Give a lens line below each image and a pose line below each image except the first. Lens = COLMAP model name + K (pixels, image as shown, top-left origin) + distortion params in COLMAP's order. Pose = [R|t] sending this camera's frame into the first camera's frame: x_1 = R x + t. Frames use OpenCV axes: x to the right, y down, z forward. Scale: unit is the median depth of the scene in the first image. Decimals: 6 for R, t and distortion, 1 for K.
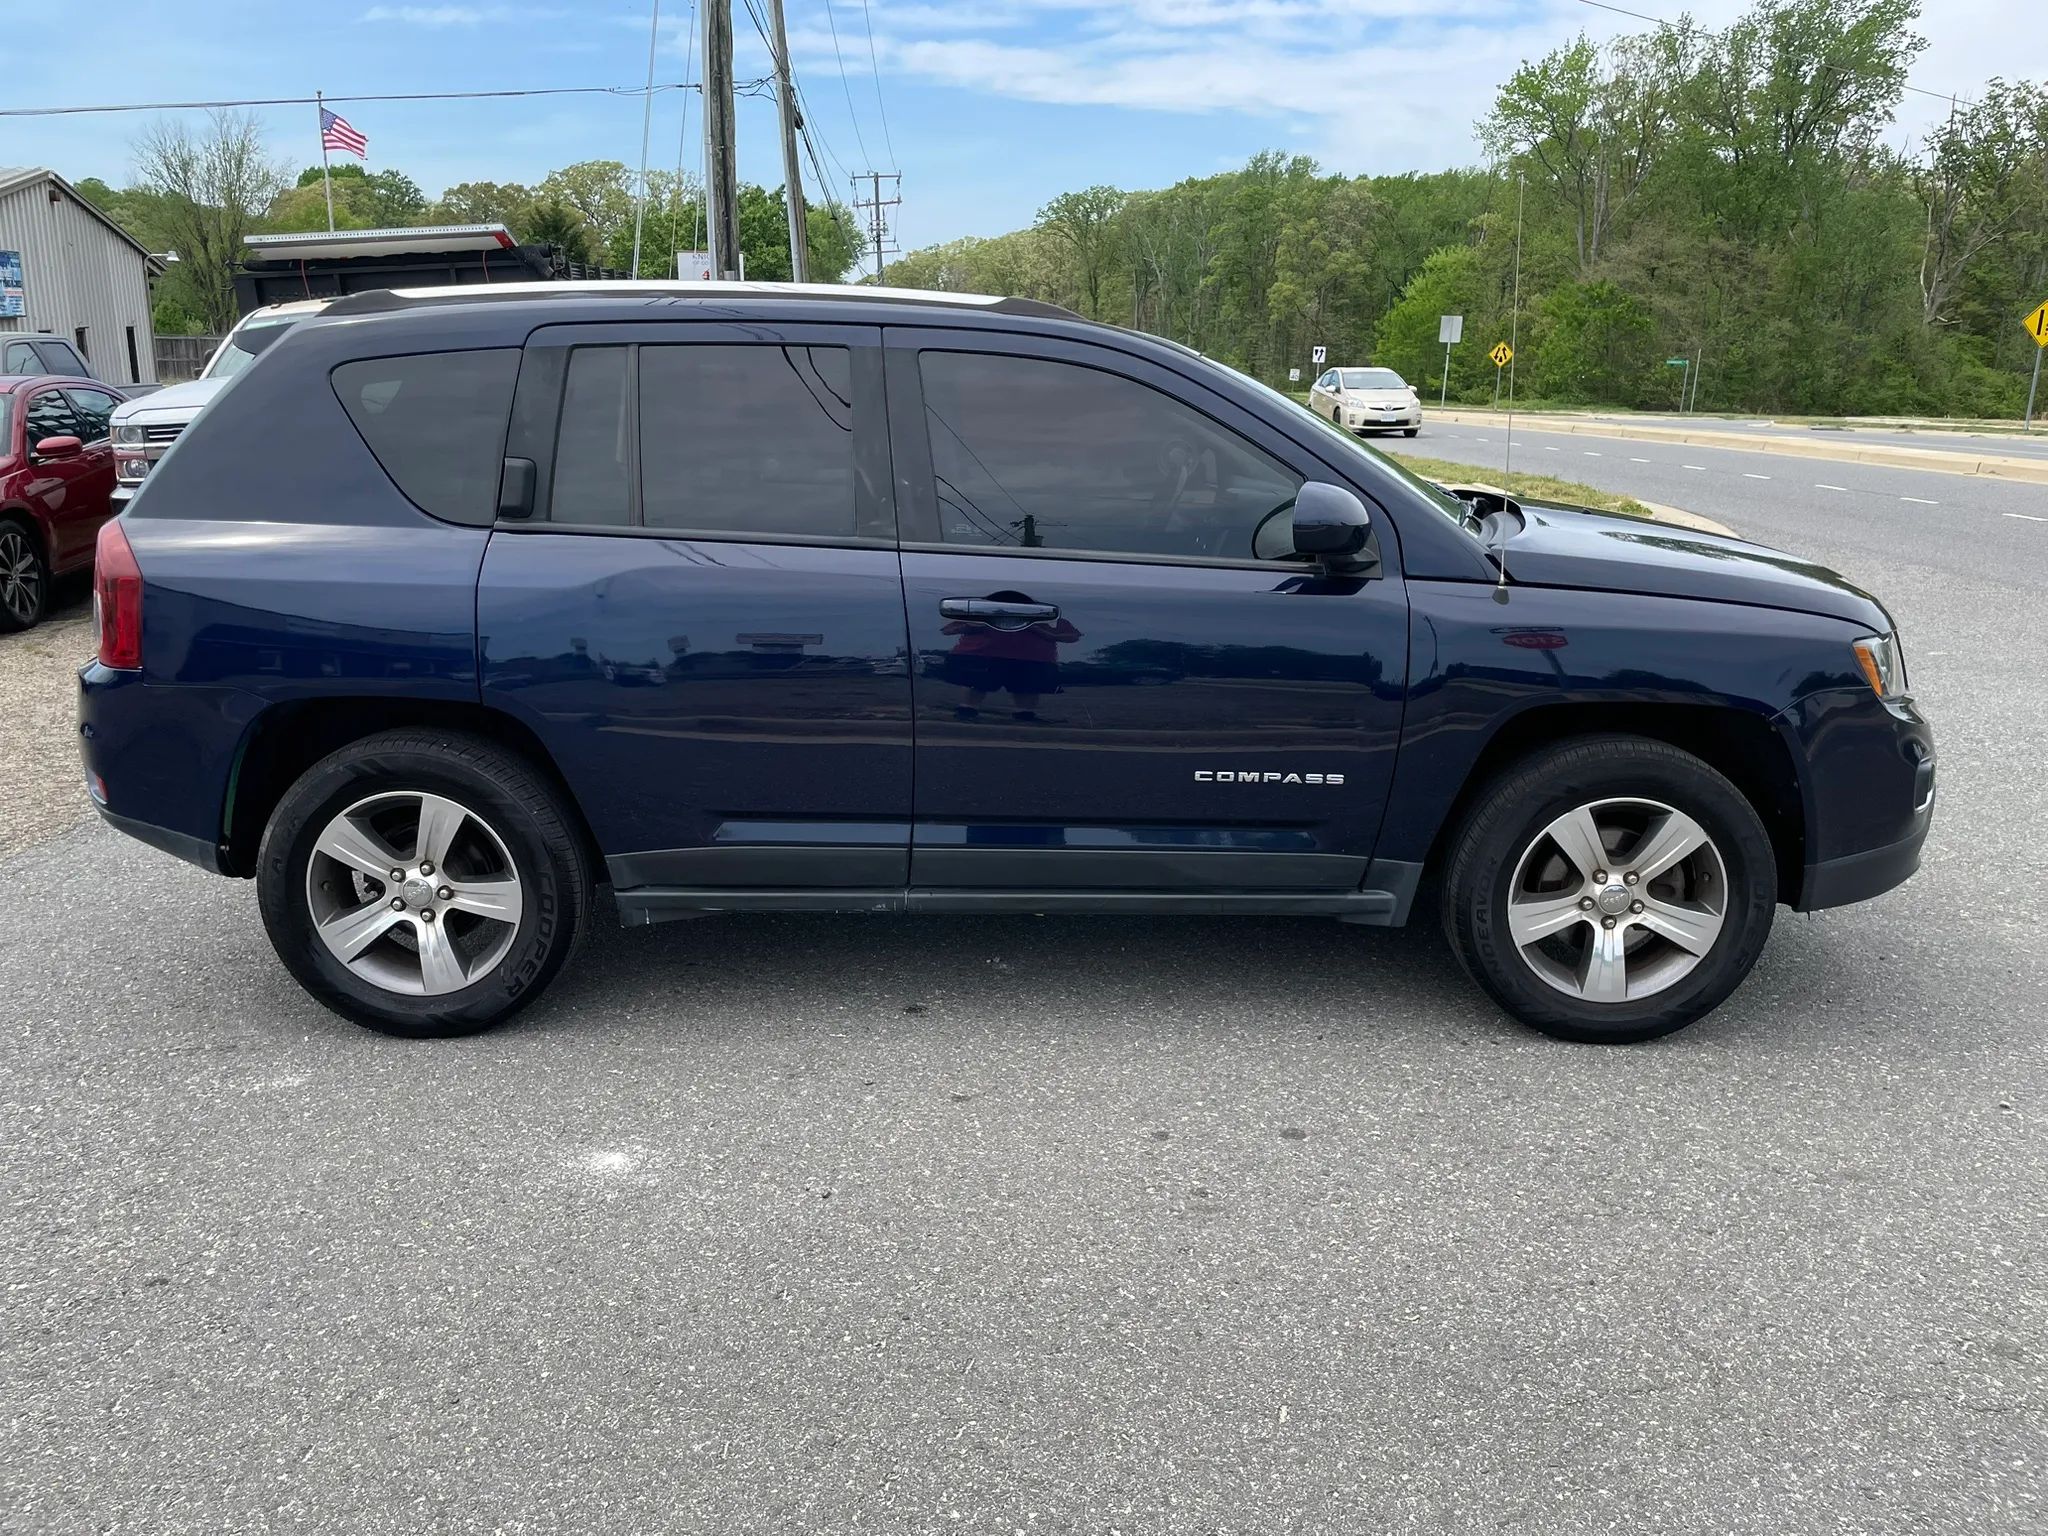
lens RADIAL K [[1570.6, 0, 1026.6], [0, 1570.6, 766.5], [0, 0, 1]] dist [0.077556, -0.110970]
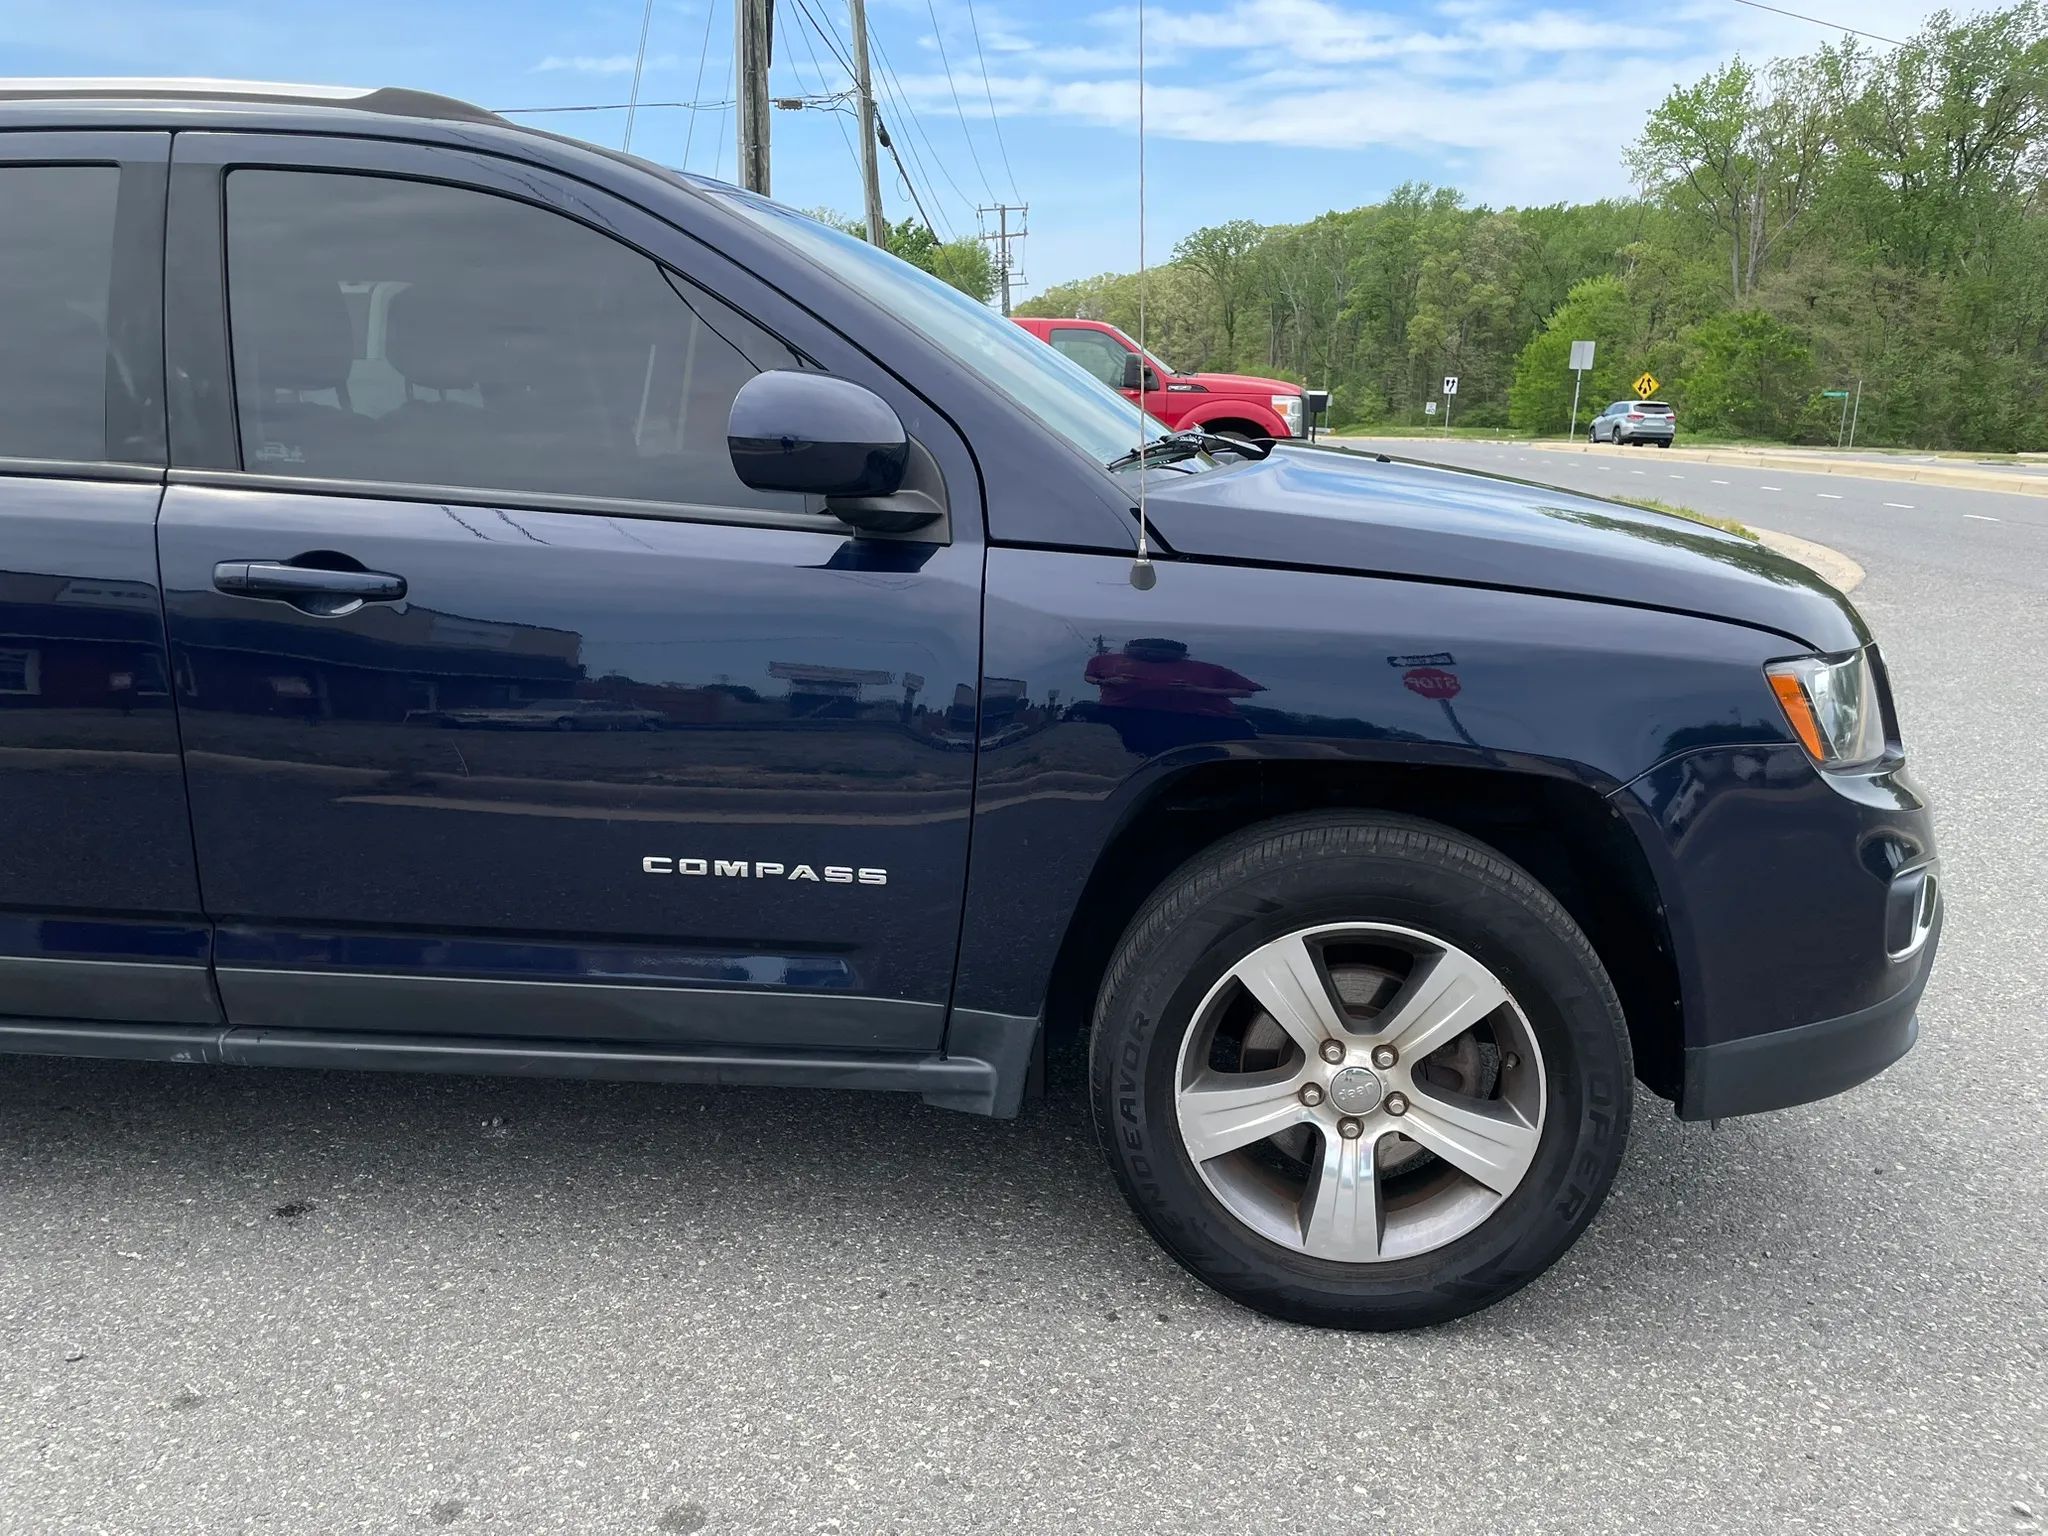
lens RADIAL K [[1570.6, 0, 1021.9], [0, 1570.6, 761.5], [0, 0, 1]] dist [0.077556, -0.110970]
pose [[0.995876, 0.023830, -0.087535, 0.088179], [-0.025989, 0.999383, -0.023609, -0.006647], [0.086918, 0.025787, 0.995882, 0.118178]]
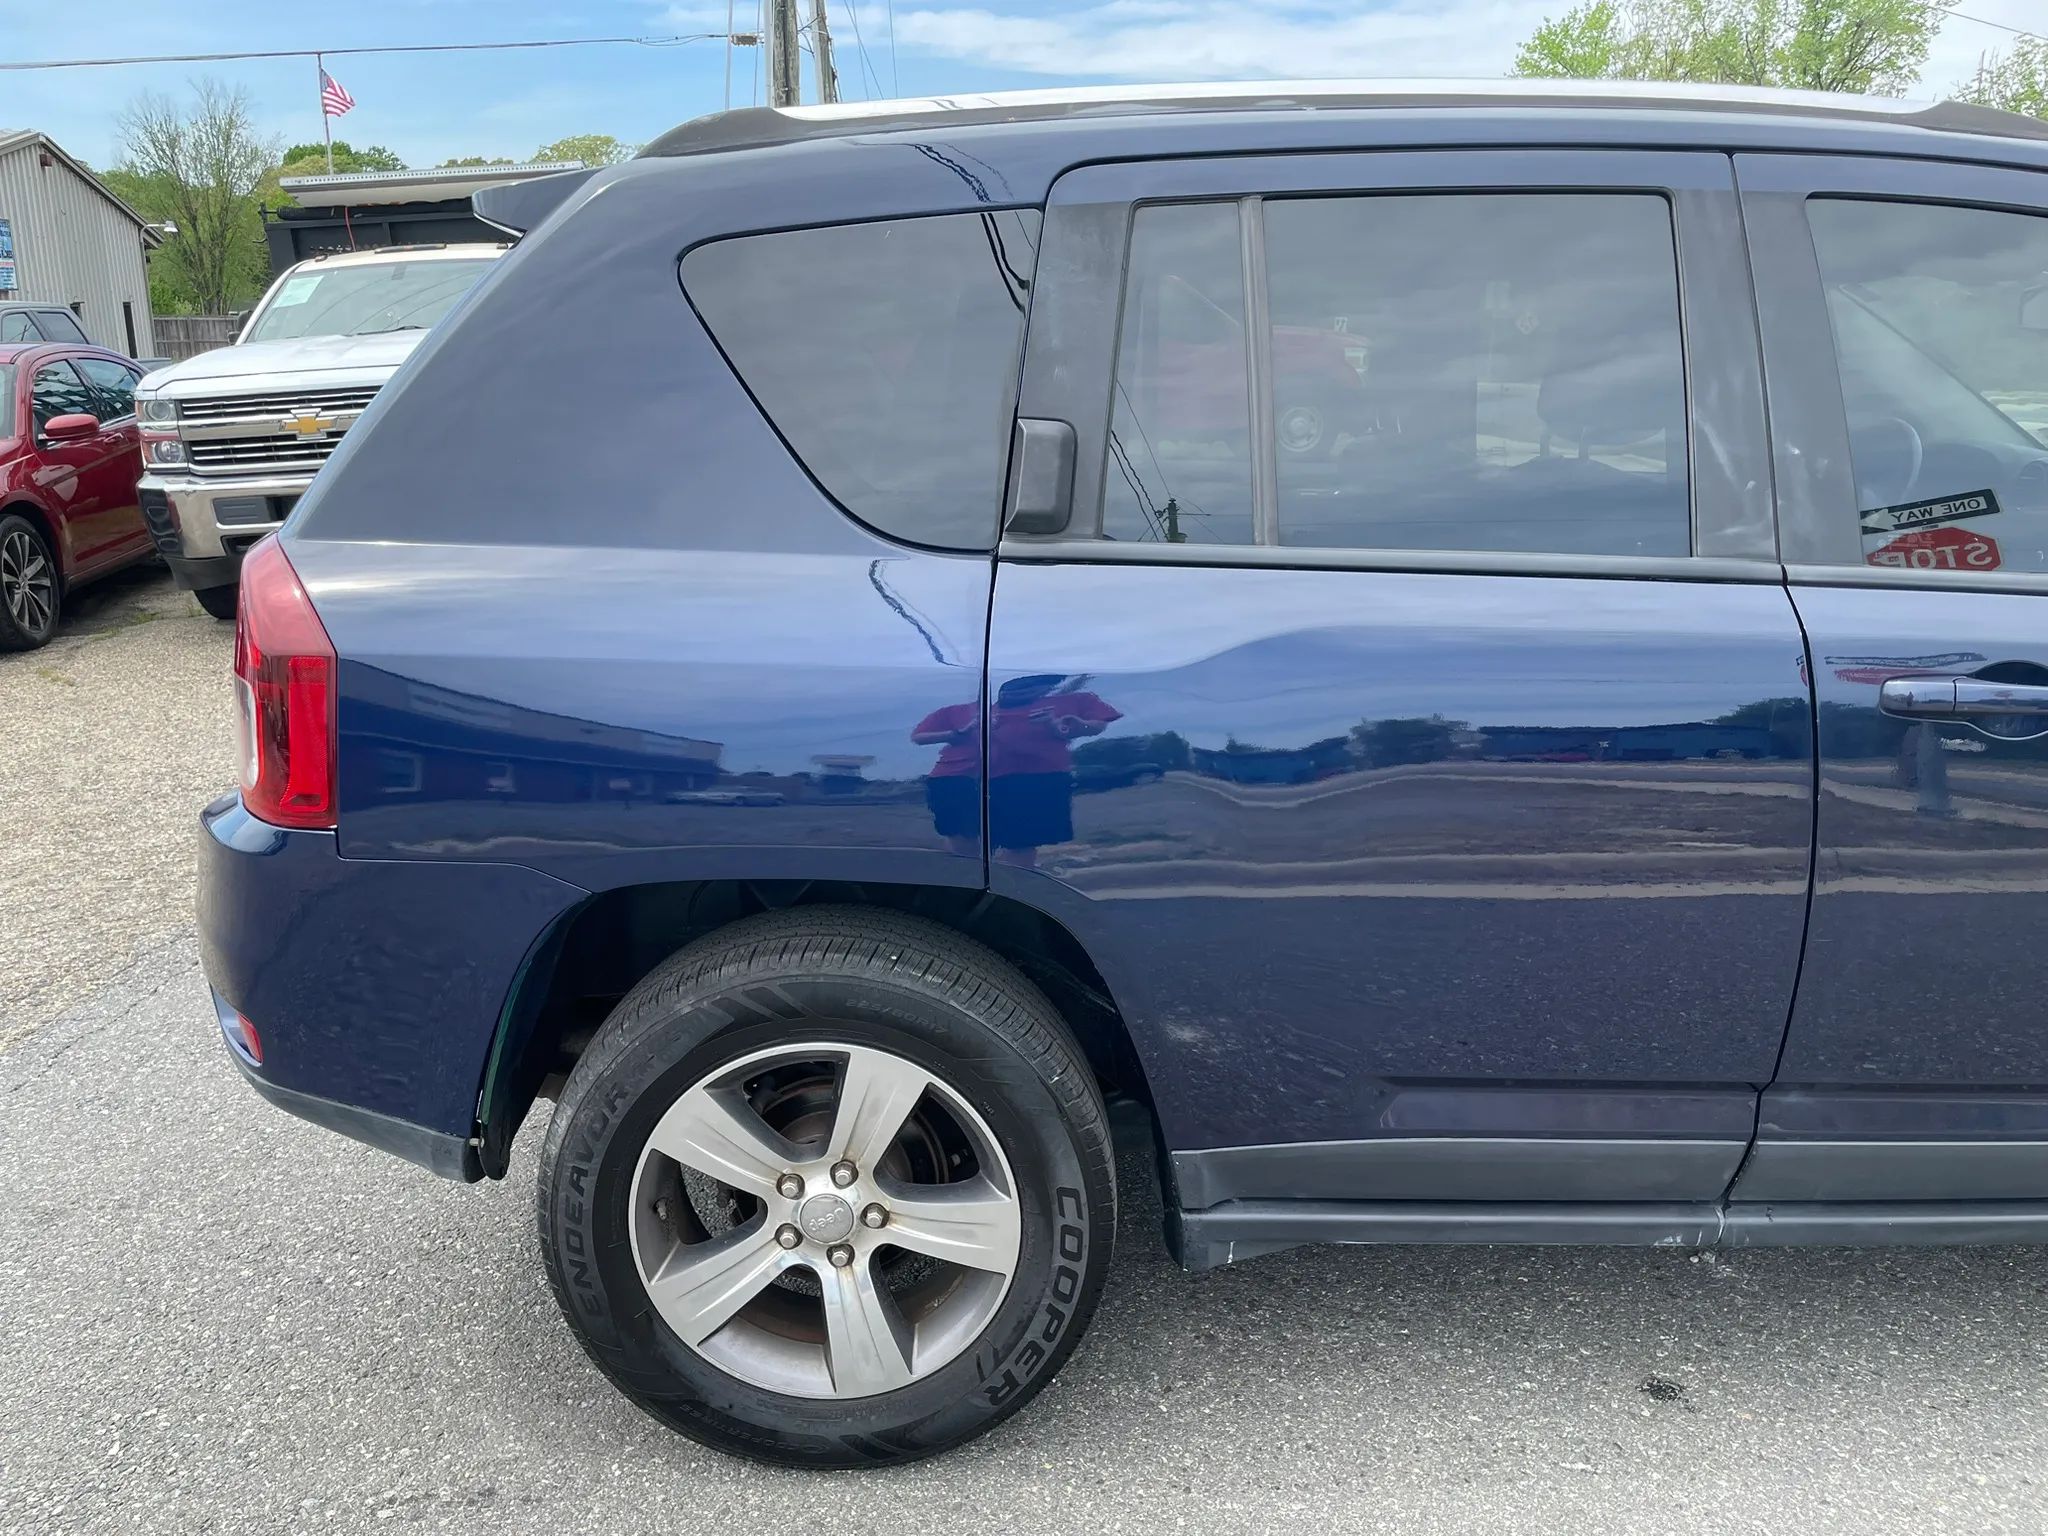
lens RADIAL K [[1570.6, 0, 1018.9], [0, 1570.6, 769.5], [0, 0, 1]] dist [0.077556, -0.110970]
pose [[0.999955, -0.009484, -0.000426, -0.095032], [0.009490, 0.999825, 0.016111, -0.025097], [0.000273, -0.016114, 0.999870, 0.137129]]
